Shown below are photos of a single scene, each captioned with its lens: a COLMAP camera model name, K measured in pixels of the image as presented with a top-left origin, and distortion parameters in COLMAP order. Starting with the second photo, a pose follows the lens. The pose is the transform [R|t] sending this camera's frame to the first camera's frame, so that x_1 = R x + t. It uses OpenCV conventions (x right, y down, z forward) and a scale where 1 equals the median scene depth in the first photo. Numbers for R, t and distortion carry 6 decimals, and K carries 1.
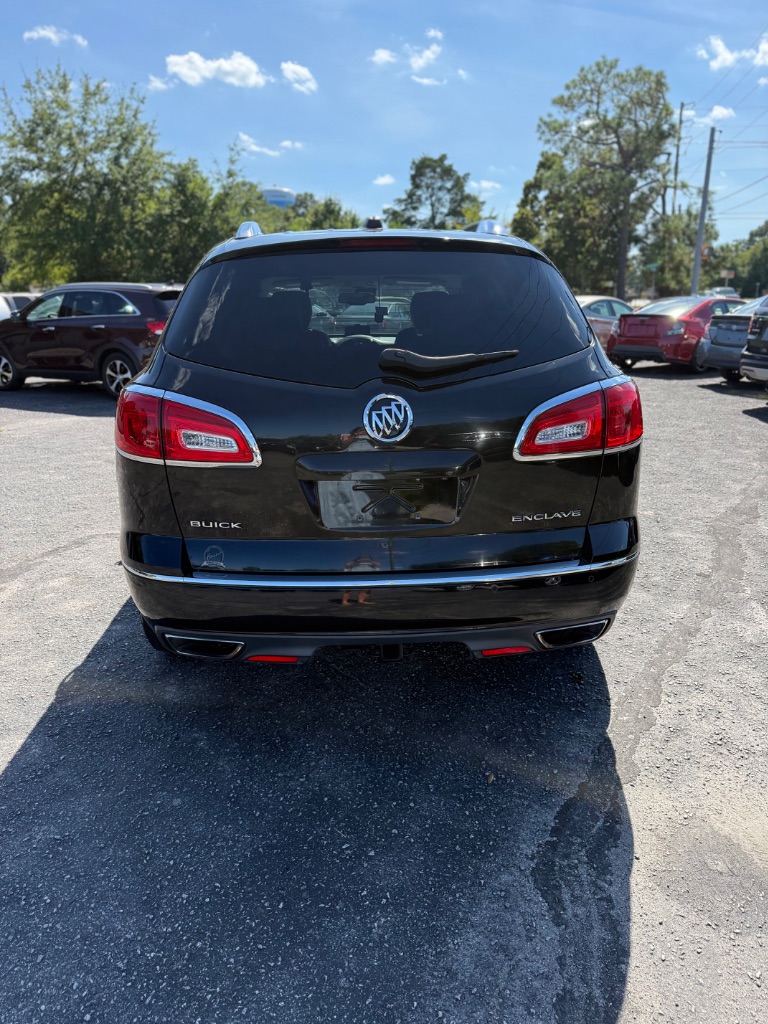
lens RADIAL K [[736.9, 0, 367.9], [0, 736.9, 515.5], [0, 0, 1]] dist [0.022842, -0.030021]
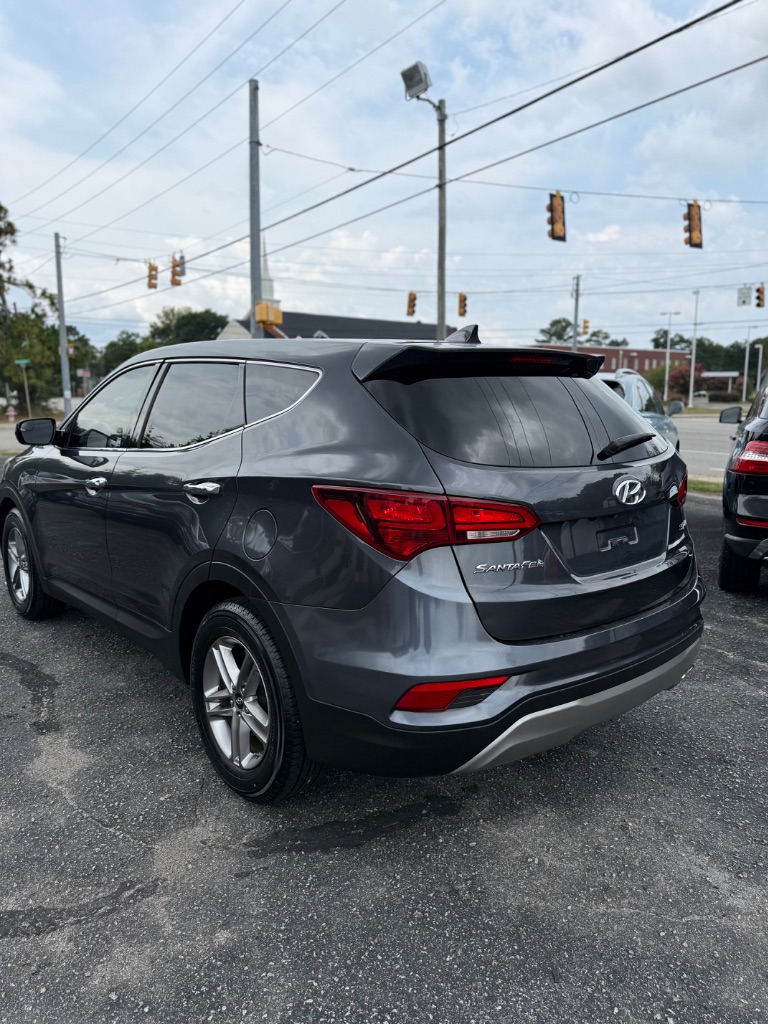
lens RADIAL K [[742.7, 0, 383.0], [0, 742.7, 514.6], [0, 0, 1]] dist [0.009111, -0.013042]
pose [[0.622128, -0.111566, 0.774926, -0.077124], [0.210845, 0.977101, -0.028599, -0.018074], [-0.753990, 0.181181, 0.631405, 0.071271]]
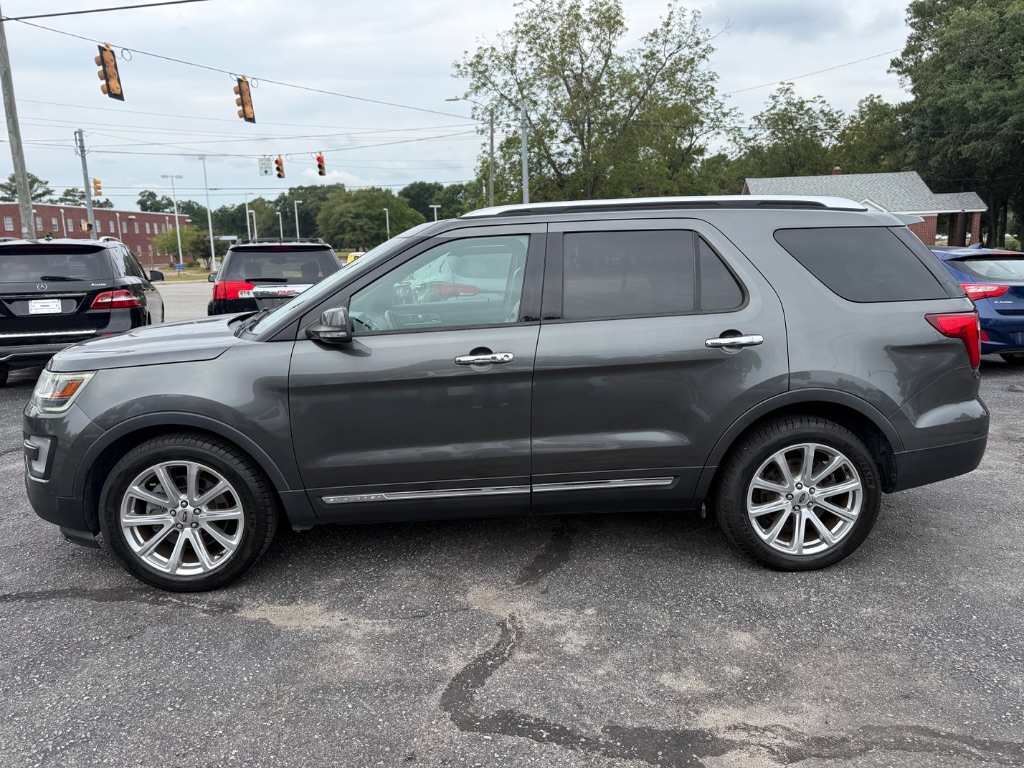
lens RADIAL K [[736.9, 0, 518.7], [0, 736.9, 385.1], [0, 0, 1]] dist [0.022842, -0.030021]
pose [[-0.150298, -0.161822, 0.975307, -0.121142], [0.298868, 0.932920, 0.200846, -0.038546], [-0.942385, 0.321674, -0.091853, 0.131612]]
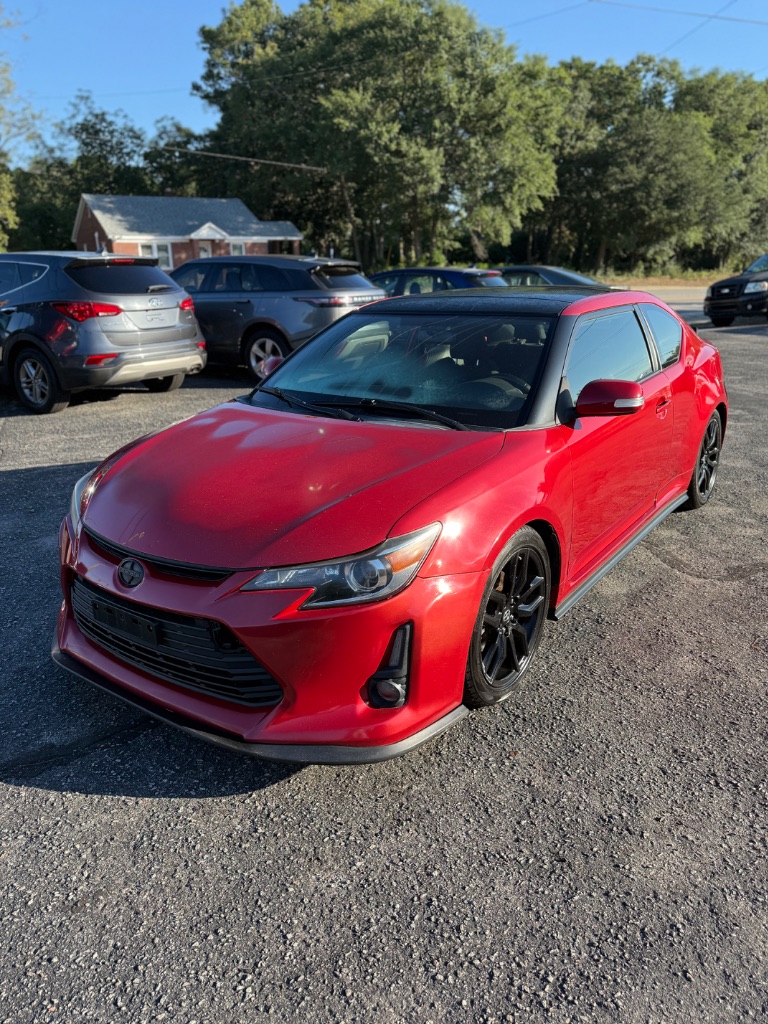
lens RADIAL K [[742.7, 0, 383.0], [0, 742.7, 514.6], [0, 0, 1]] dist [0.009111, -0.013042]
pose [[-0.775373, -0.179611, 0.605423, -0.081339], [0.198128, 0.841106, 0.503276, -0.066566], [-0.599618, 0.510178, -0.616585, 0.229978]]
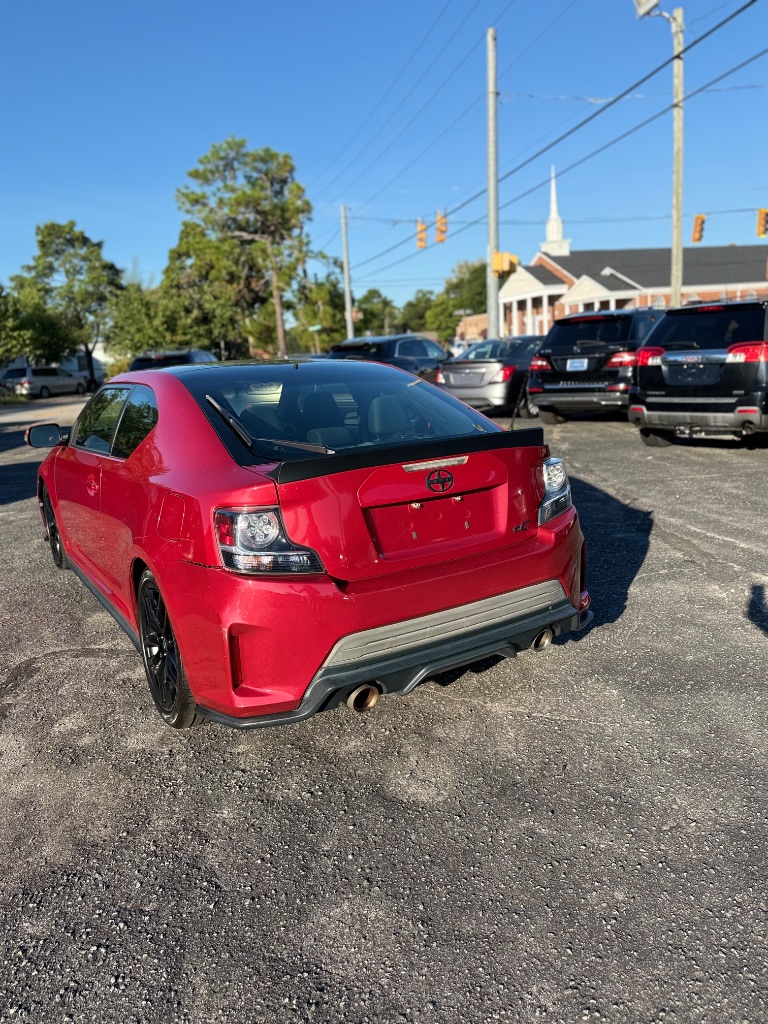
lens RADIAL K [[751.6, 0, 379.6], [0, 751.6, 511.3], [0, 0, 1]] dist [0.004456, -0.008188]
pose [[0.877060, -0.139203, 0.459769, -0.059716], [0.182430, 0.981910, -0.050715, -0.002774], [-0.444393, 0.128356, 0.886589, 0.023770]]
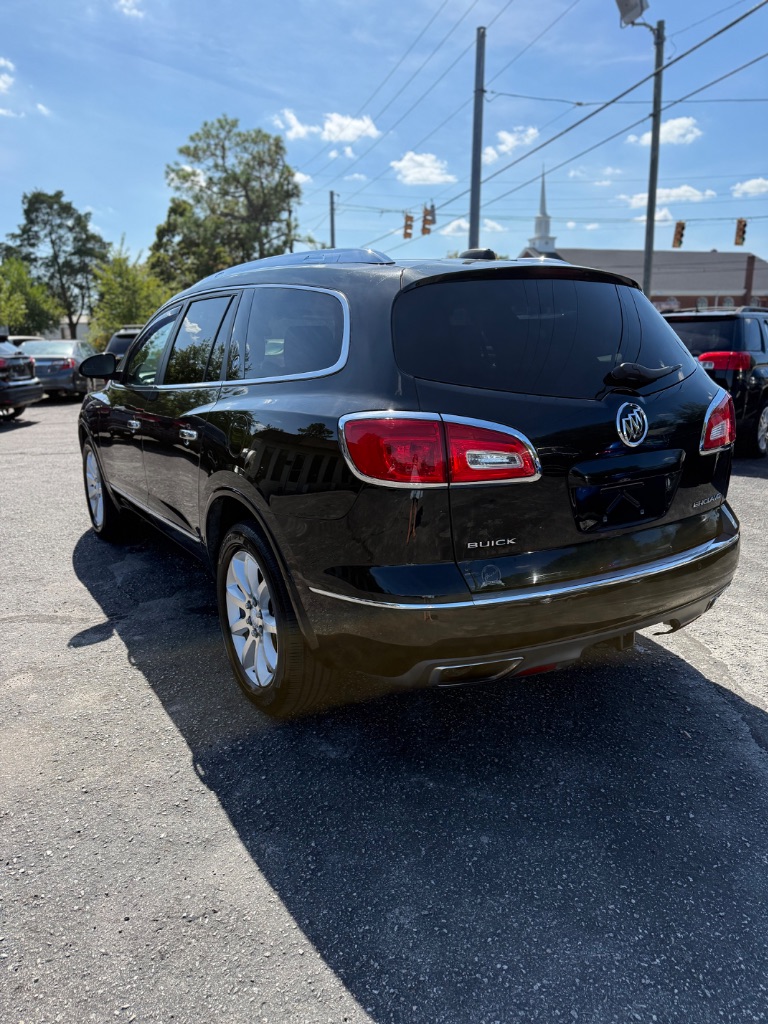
lens RADIAL K [[742.7, 0, 383.0], [0, 742.7, 514.6], [0, 0, 1]] dist [0.009111, -0.013042]
pose [[0.867828, -0.112807, 0.483890, -0.057661], [0.140881, 0.989784, -0.021919, -0.001720], [-0.476474, 0.087193, 0.874854, 0.013952]]
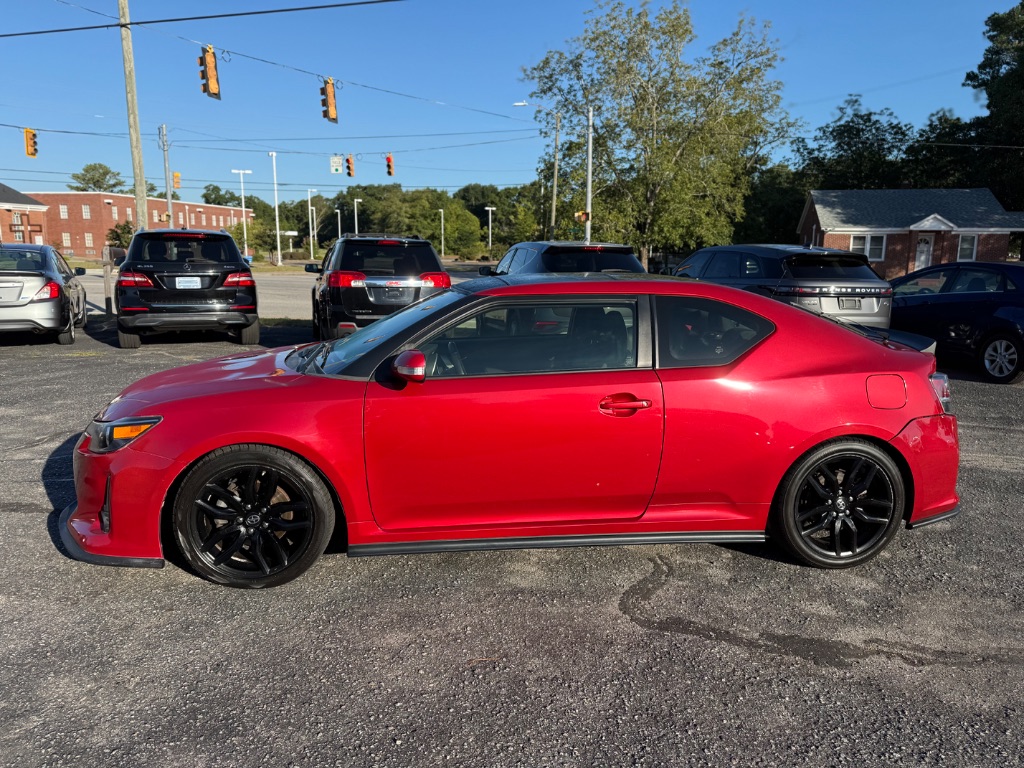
lens RADIAL K [[742.7, 0, 512.0], [0, 742.7, 384.0], [0, 0, 1]] dist [0.009111, -0.013042]
pose [[-0.080047, -0.159462, 0.983953, -0.136802], [0.267122, 0.947584, 0.175299, -0.041736], [-0.960332, 0.276868, -0.033255, 0.150163]]
